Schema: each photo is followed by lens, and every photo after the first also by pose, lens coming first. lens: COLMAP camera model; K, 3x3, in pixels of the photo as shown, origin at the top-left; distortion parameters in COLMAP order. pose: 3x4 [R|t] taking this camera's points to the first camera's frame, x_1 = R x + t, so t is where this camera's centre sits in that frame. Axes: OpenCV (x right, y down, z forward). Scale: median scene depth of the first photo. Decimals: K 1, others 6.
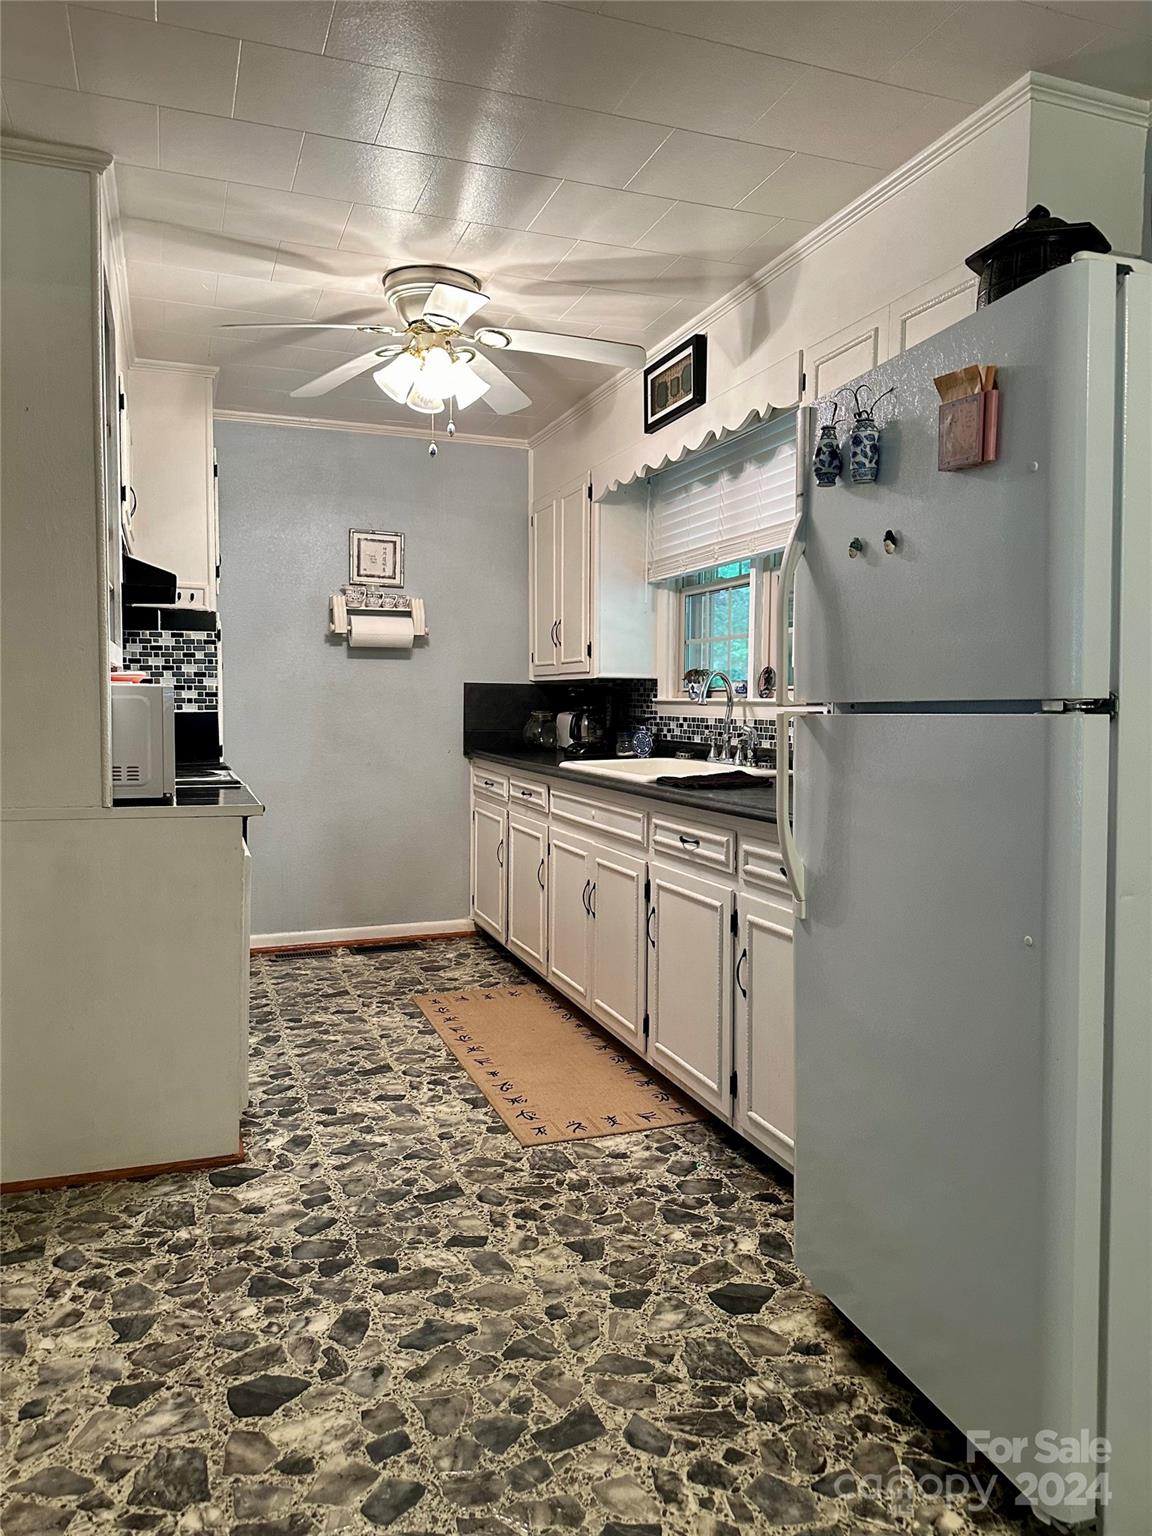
lens RADIAL K [[1088.0, 0, 574.4], [0, 1088.0, 764.6], [0, 0, 1]] dist [0.002975, -0.004295]
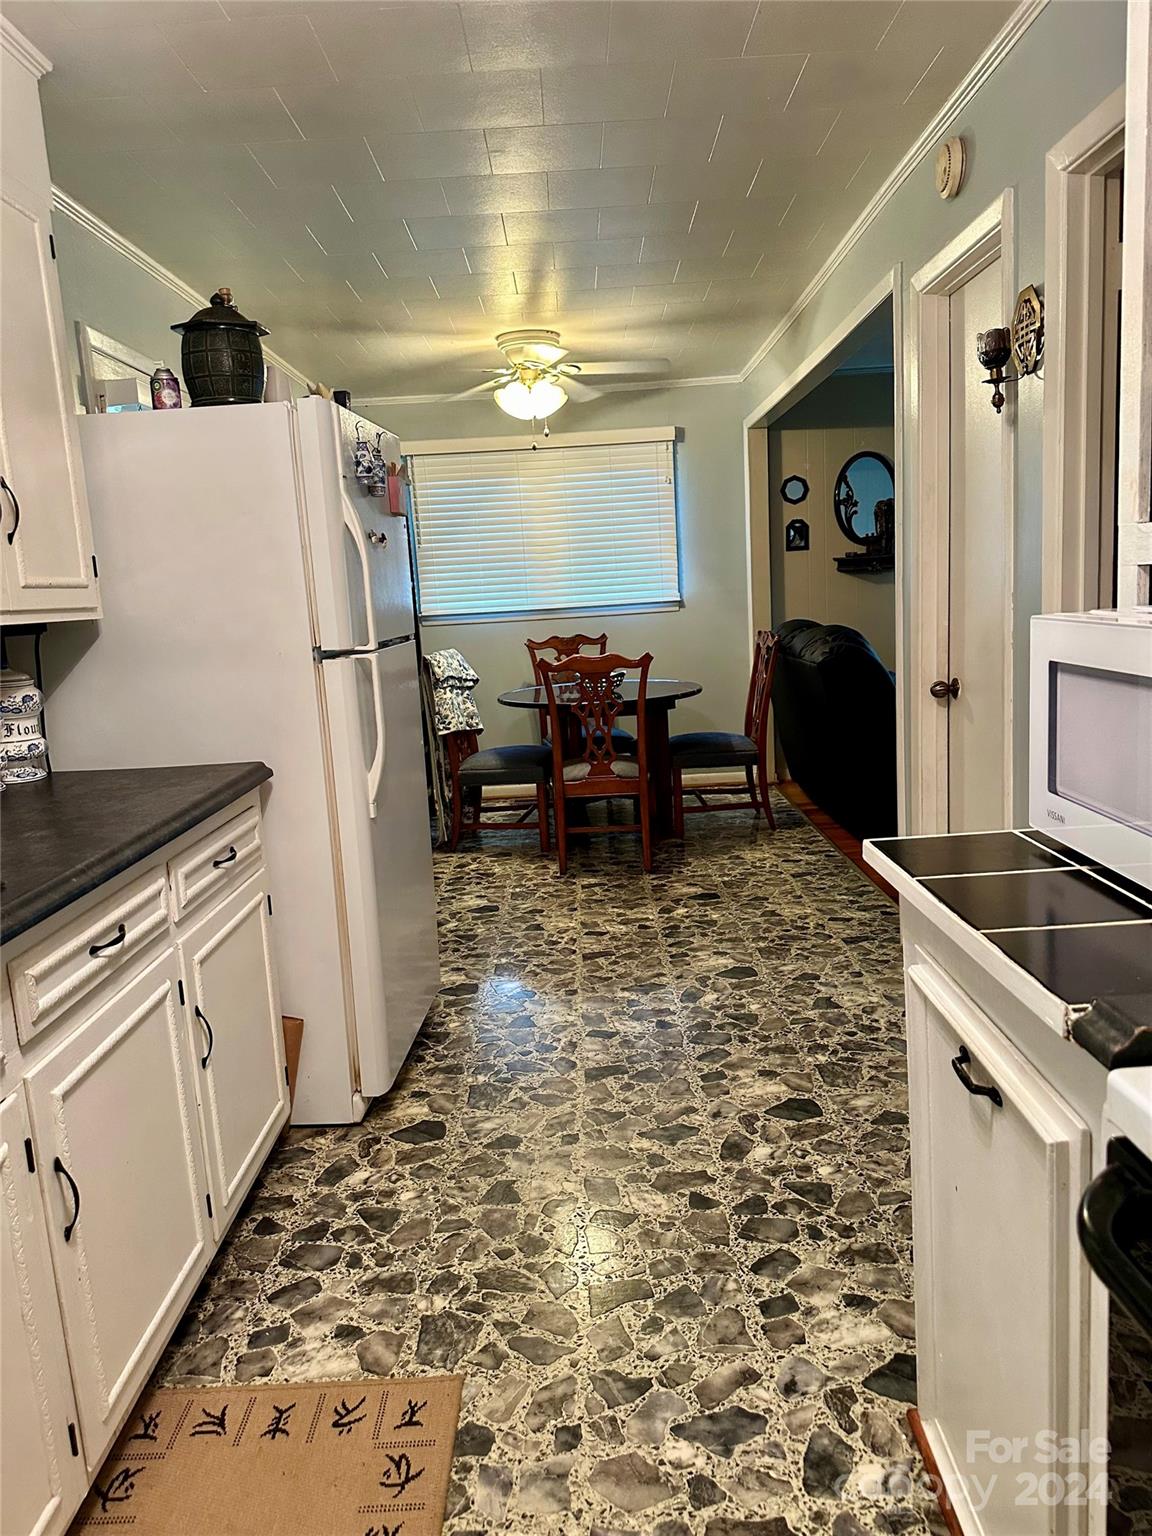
lens RADIAL K [[1088.0, 0, 574.8], [0, 1088.0, 765.7], [0, 0, 1]] dist [0.002975, -0.004295]
pose [[-0.937028, -0.007584, 0.349171, -0.411713], [0.074230, 0.972598, 0.220327, -0.161190], [-0.341274, 0.232371, -0.910789, 1.860704]]
